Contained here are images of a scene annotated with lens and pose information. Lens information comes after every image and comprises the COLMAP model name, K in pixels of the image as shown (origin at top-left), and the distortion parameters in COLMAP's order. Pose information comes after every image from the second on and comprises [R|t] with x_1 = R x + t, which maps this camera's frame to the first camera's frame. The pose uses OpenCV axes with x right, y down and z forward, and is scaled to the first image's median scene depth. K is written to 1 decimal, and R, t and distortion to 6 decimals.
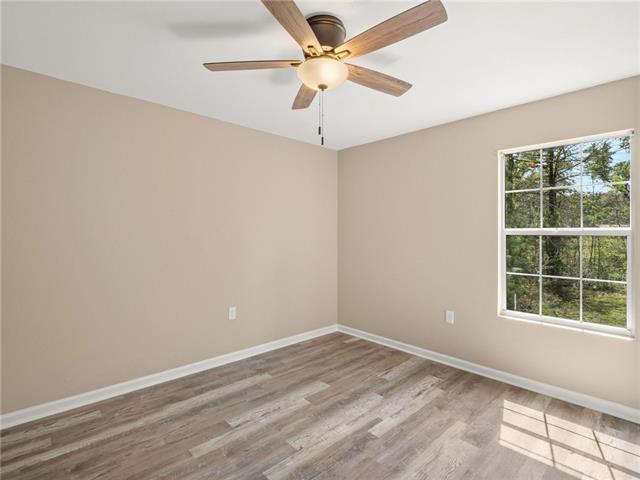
lens RADIAL K [[316.4, 0, 321.0], [0, 316.4, 237.3], [0, 0, 1]] dist [-0.010611, -0.000984]
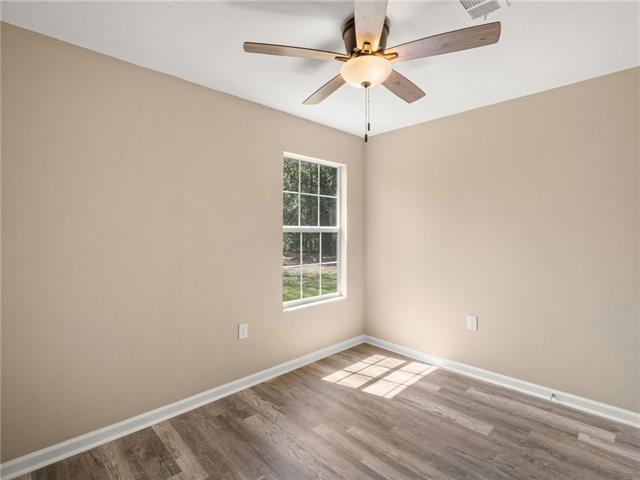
lens RADIAL K [[316.4, 0, 321.0], [0, 316.4, 237.3], [0, 0, 1]] dist [-0.010611, -0.000984]
pose [[-0.015697, -0.010331, 0.999823, -0.538323], [0.015854, 0.999818, 0.010580, 0.000971], [-0.999751, 0.016018, -0.015531, 1.023037]]
